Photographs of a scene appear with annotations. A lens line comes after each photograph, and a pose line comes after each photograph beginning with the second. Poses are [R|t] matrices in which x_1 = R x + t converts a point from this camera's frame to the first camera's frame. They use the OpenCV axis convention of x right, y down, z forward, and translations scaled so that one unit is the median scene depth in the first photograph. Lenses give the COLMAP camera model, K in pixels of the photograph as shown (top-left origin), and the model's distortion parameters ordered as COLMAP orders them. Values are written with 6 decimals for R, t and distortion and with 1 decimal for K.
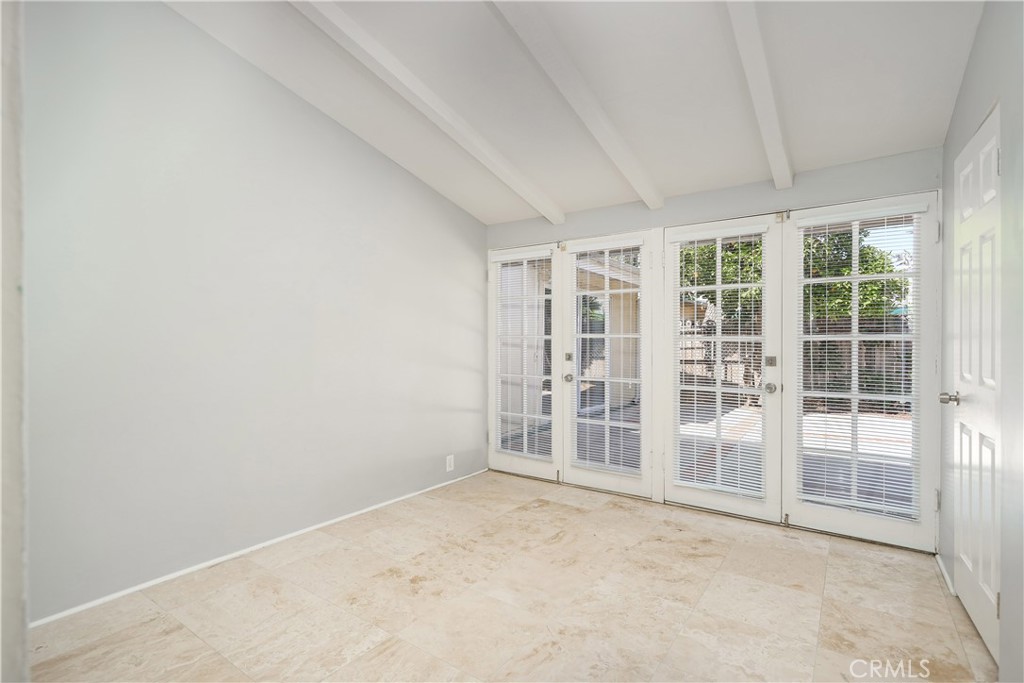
lens RADIAL K [[497.9, 0, 511.1], [0, 497.9, 342.4], [0, 0, 1]] dist [0.004731, 0.000745]
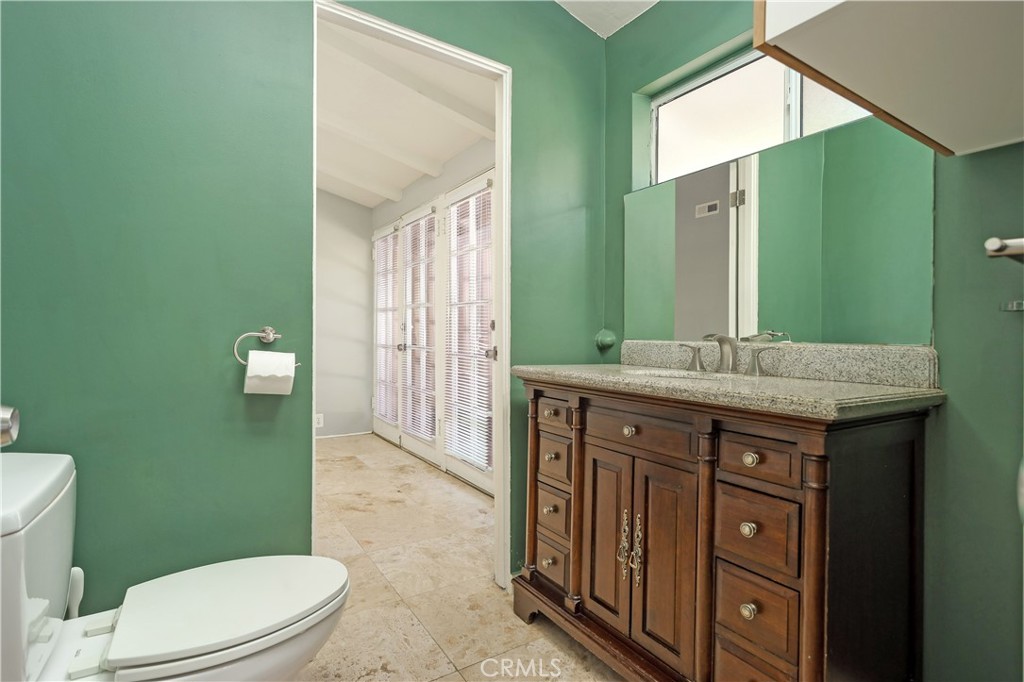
lens RADIAL K [[497.9, 0, 510.7], [0, 497.9, 338.3], [0, 0, 1]] dist [0.004731, 0.000745]
pose [[0.925928, 0.014604, -0.377419, 0.961184], [-0.014602, 0.999889, 0.002867, 0.060852], [0.377419, 0.002856, 0.926038, 0.151555]]
